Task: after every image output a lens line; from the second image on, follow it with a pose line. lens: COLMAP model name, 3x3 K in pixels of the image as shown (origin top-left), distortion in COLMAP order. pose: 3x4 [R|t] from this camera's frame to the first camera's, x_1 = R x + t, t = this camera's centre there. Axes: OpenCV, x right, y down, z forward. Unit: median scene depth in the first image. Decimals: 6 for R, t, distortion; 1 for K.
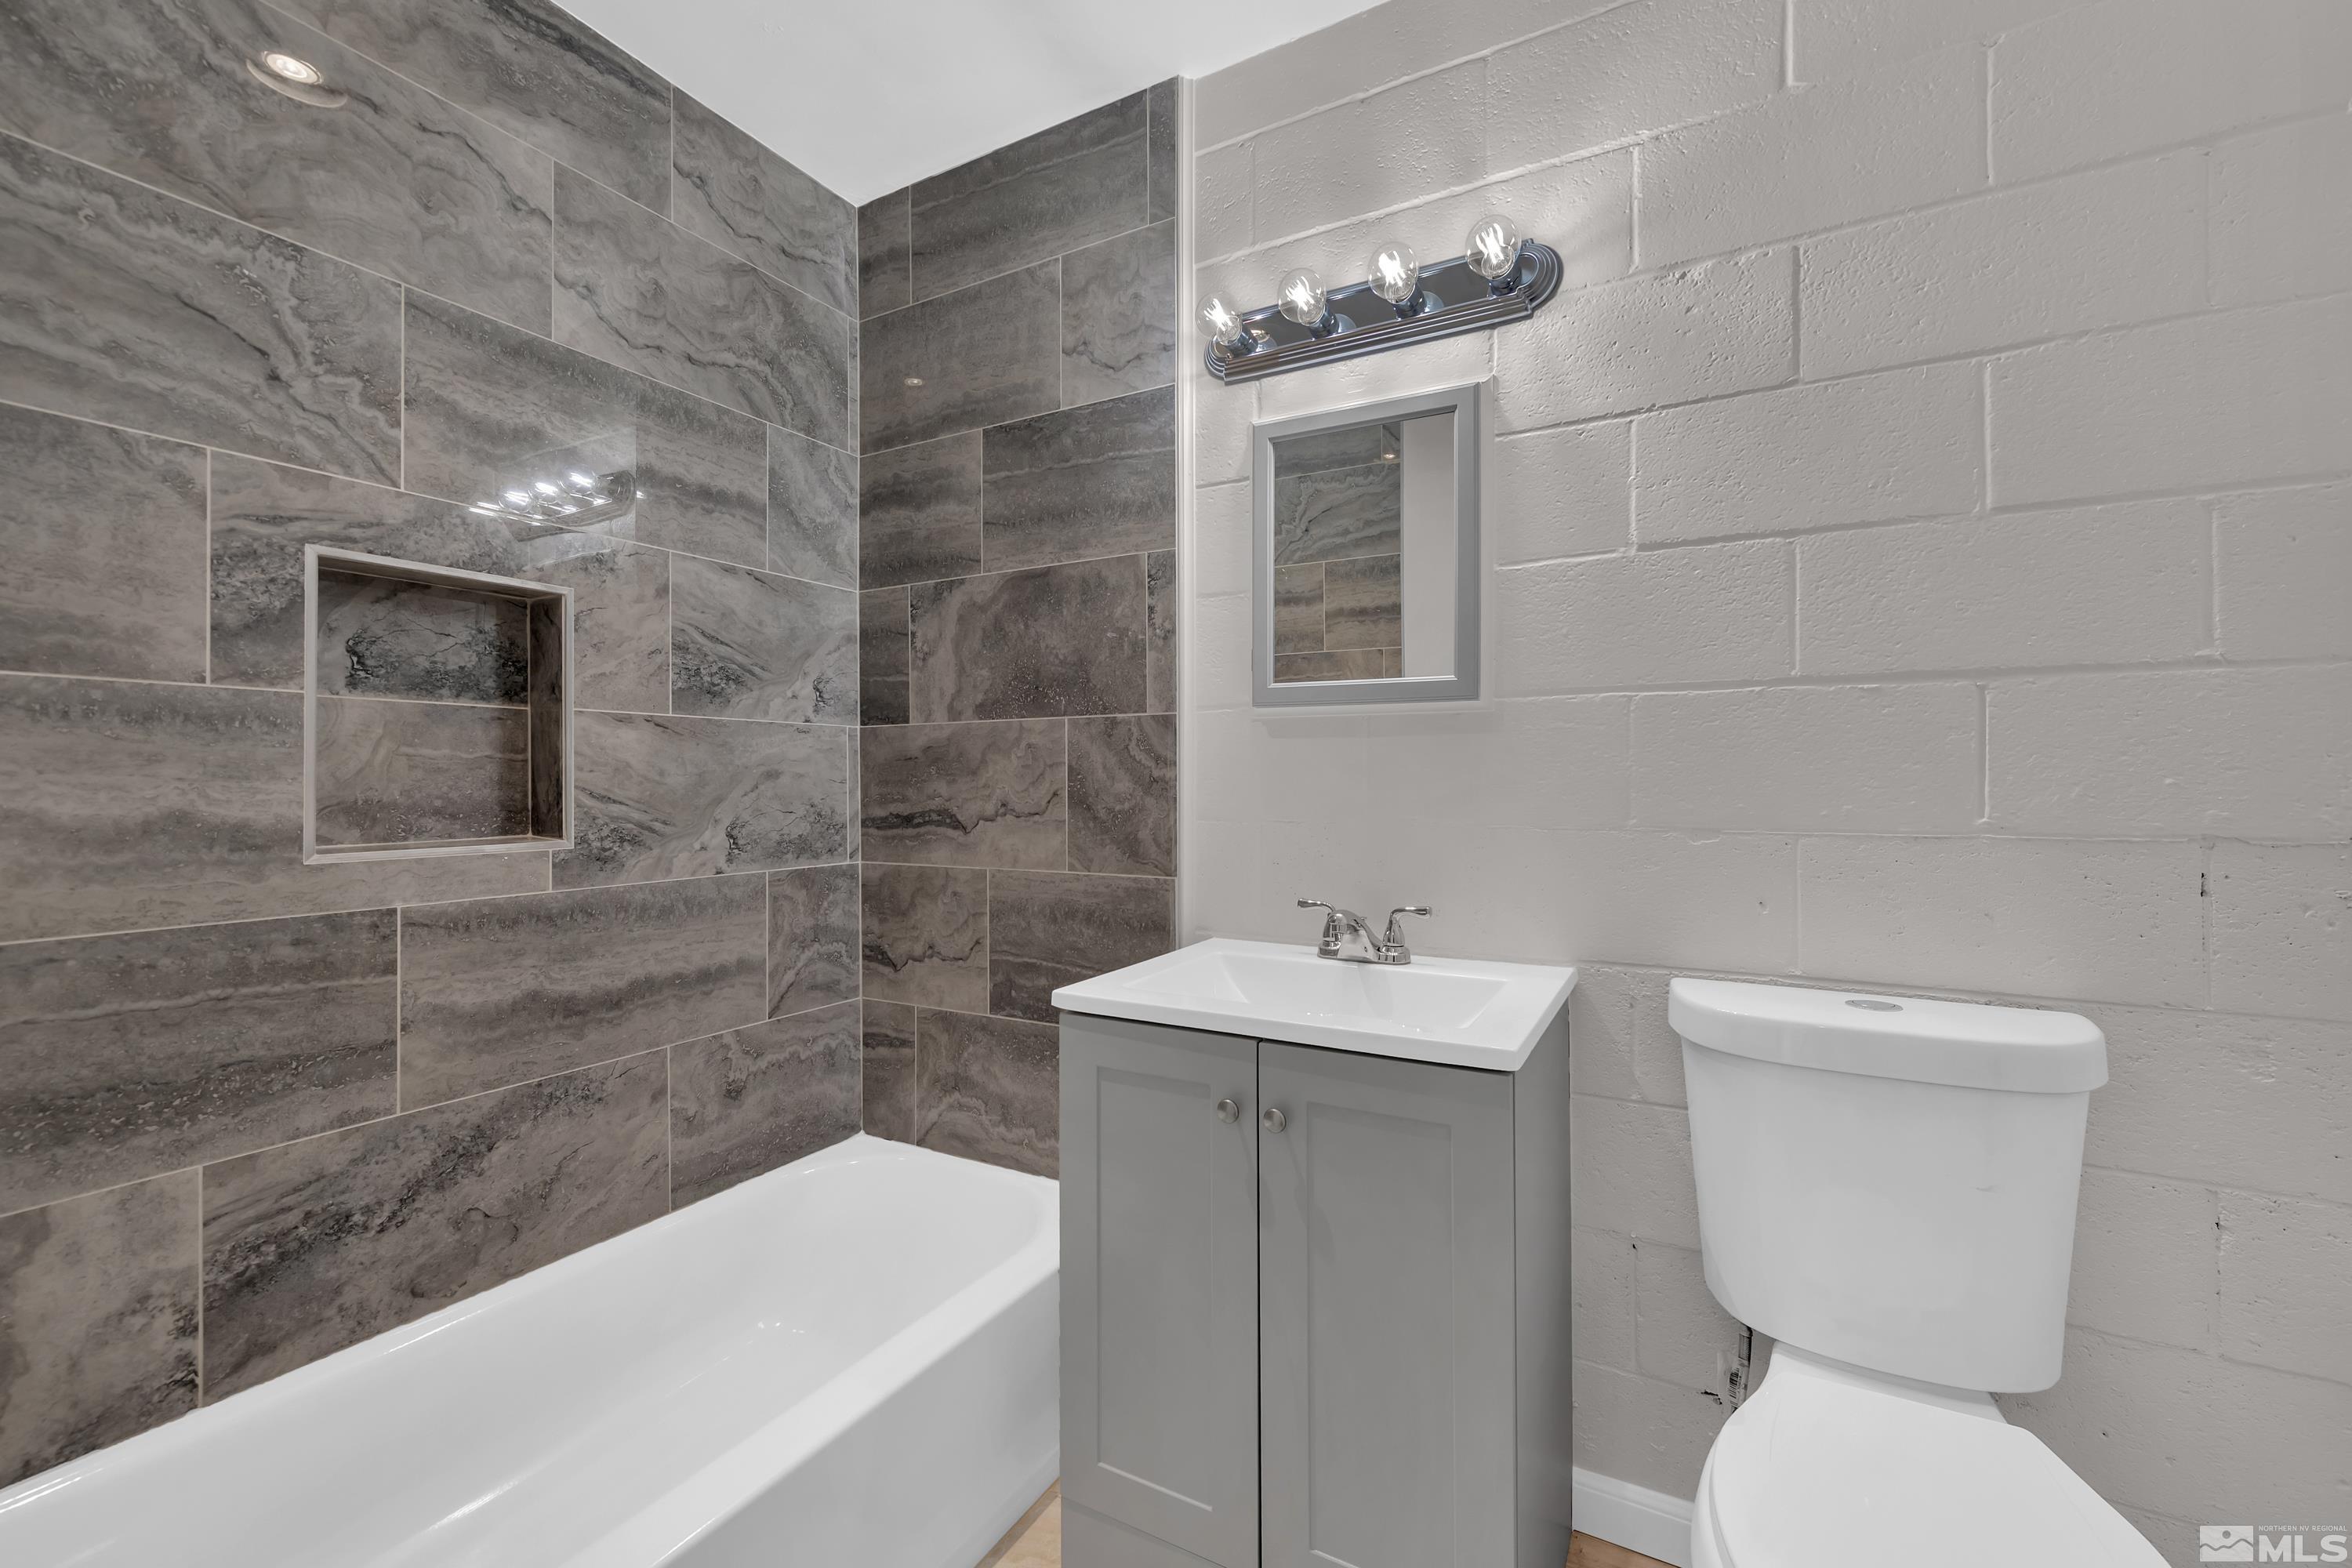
lens RADIAL K [[897.1, 0, 1189.0], [0, 897.1, 792.8], [0, 0, 1]] dist [0.001492, -0.000302]
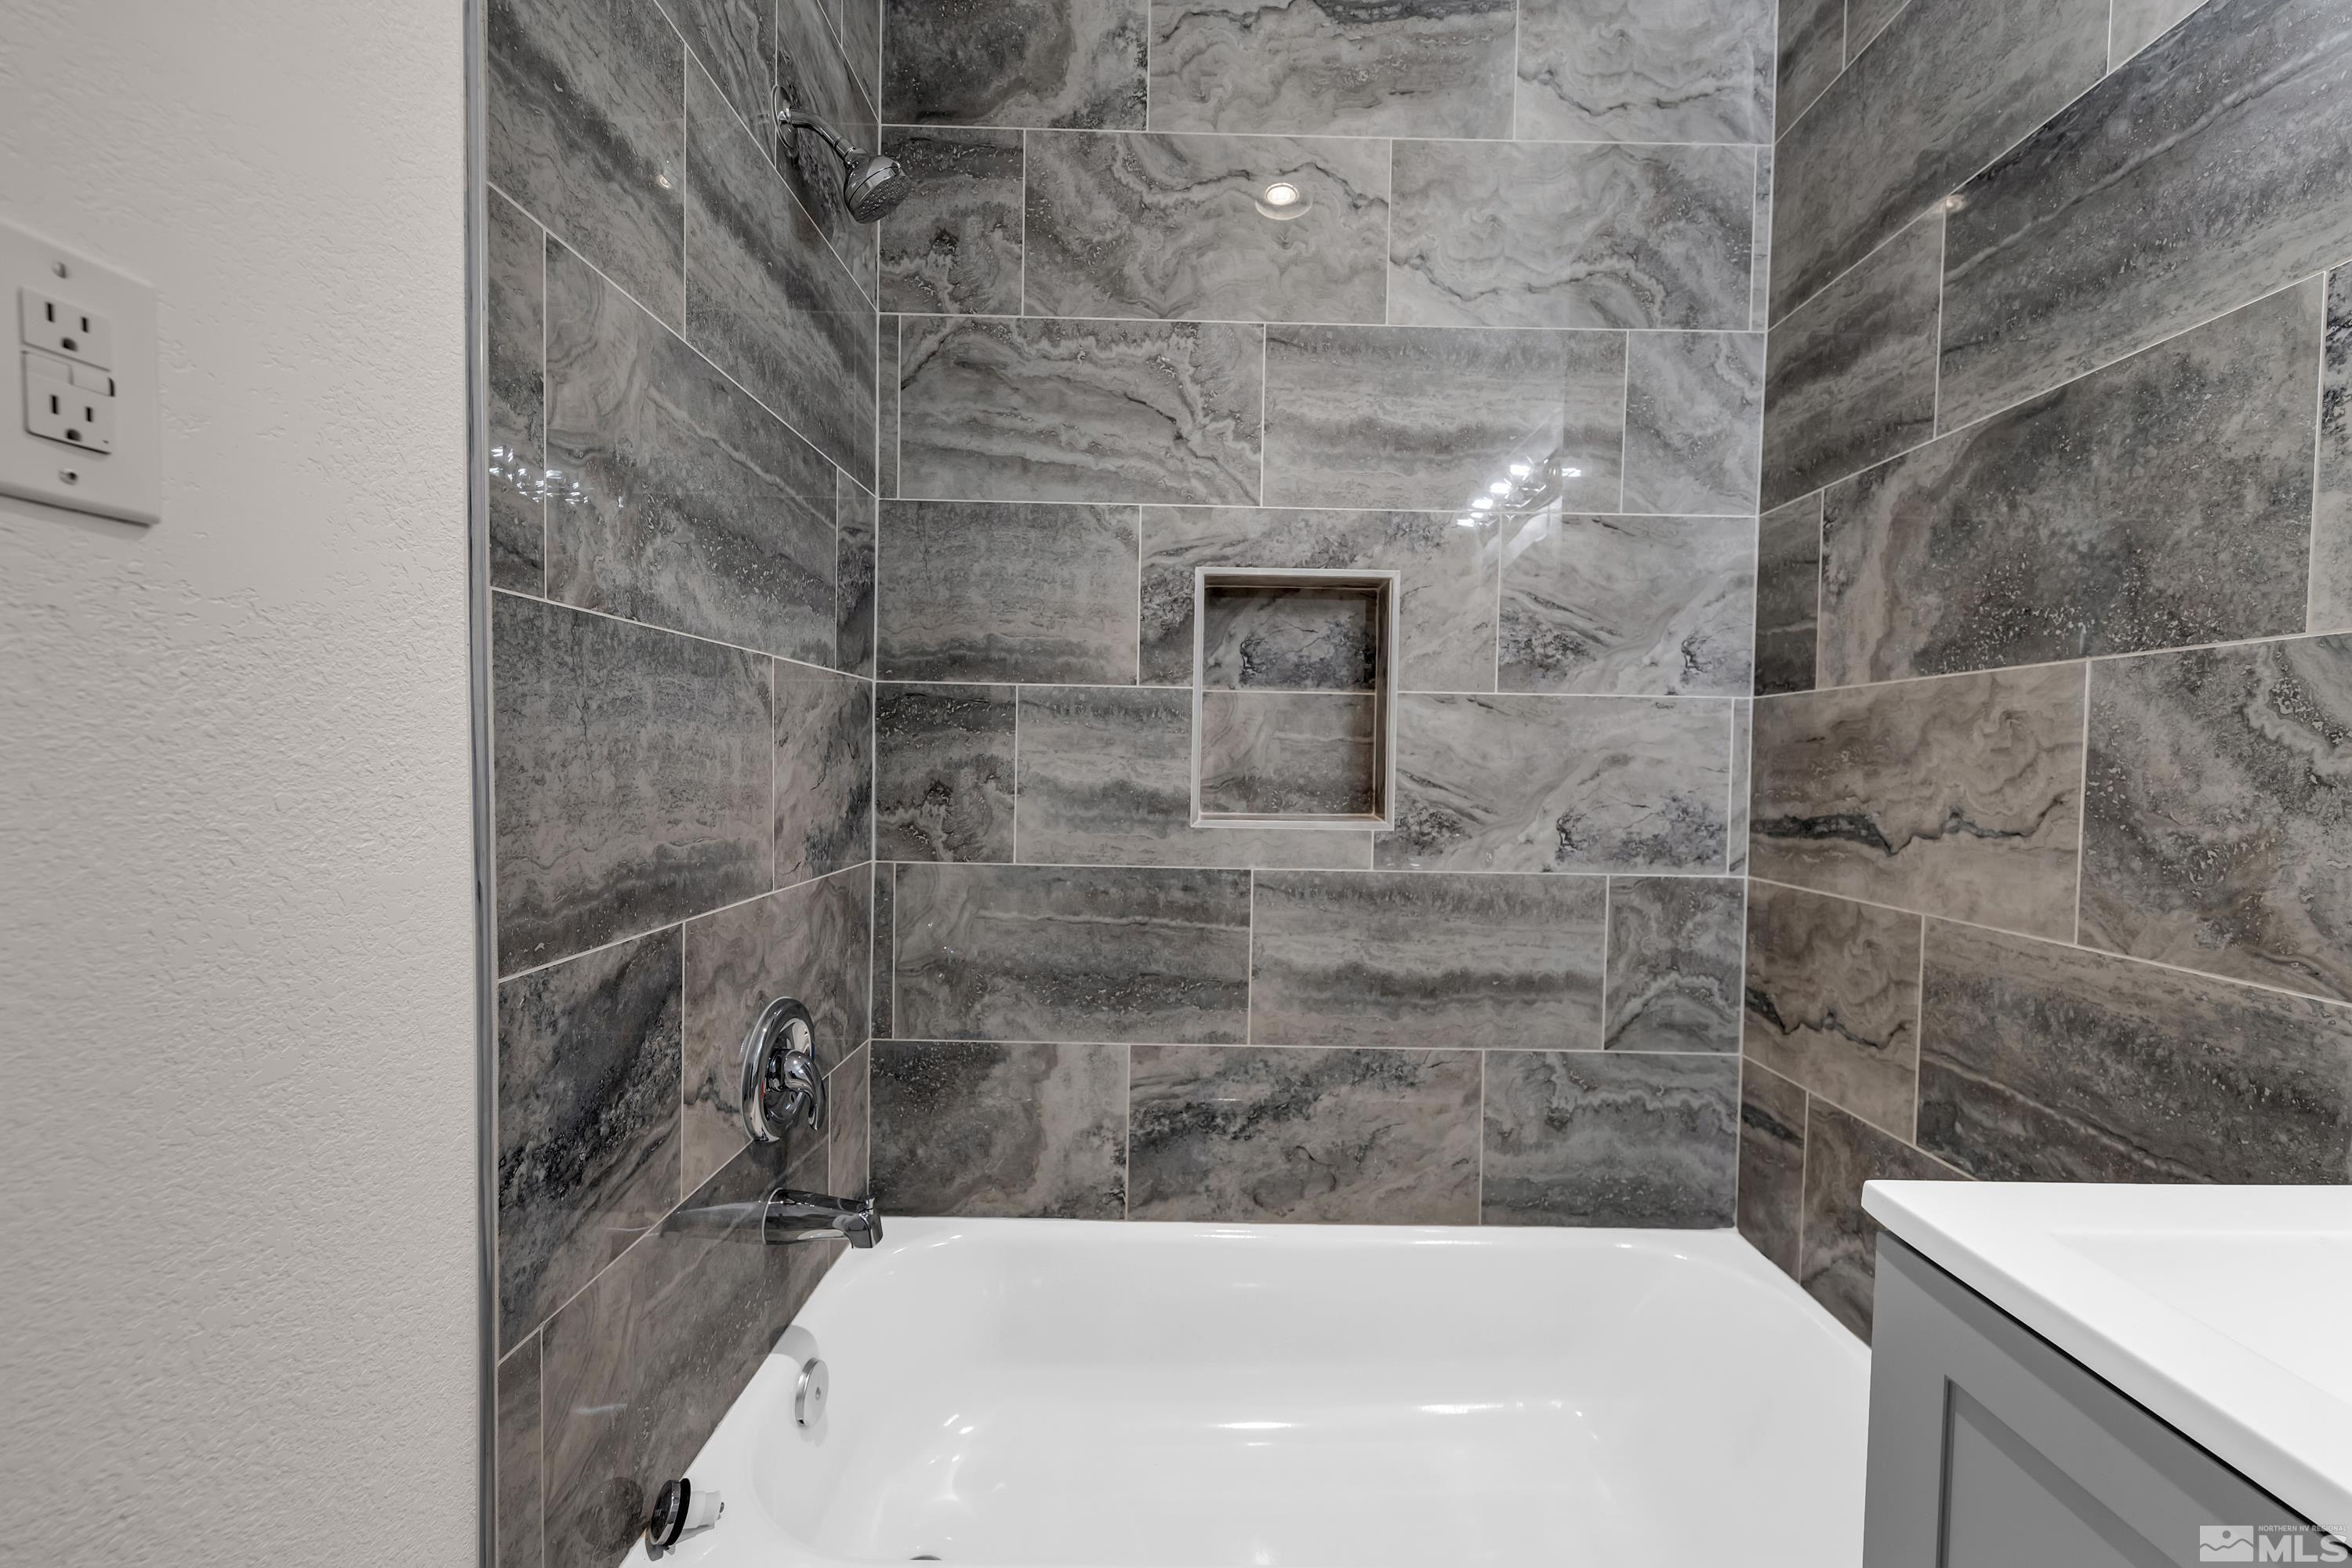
lens RADIAL K [[897.1, 0, 1189.0], [0, 897.1, 792.8], [0, 0, 1]] dist [0.001492, -0.000302]
pose [[0.498987, 0.043849, -0.865500, 0.070486], [-0.029567, 0.998999, 0.033567, -0.007411], [0.866105, 0.008841, 0.499784, 0.299783]]
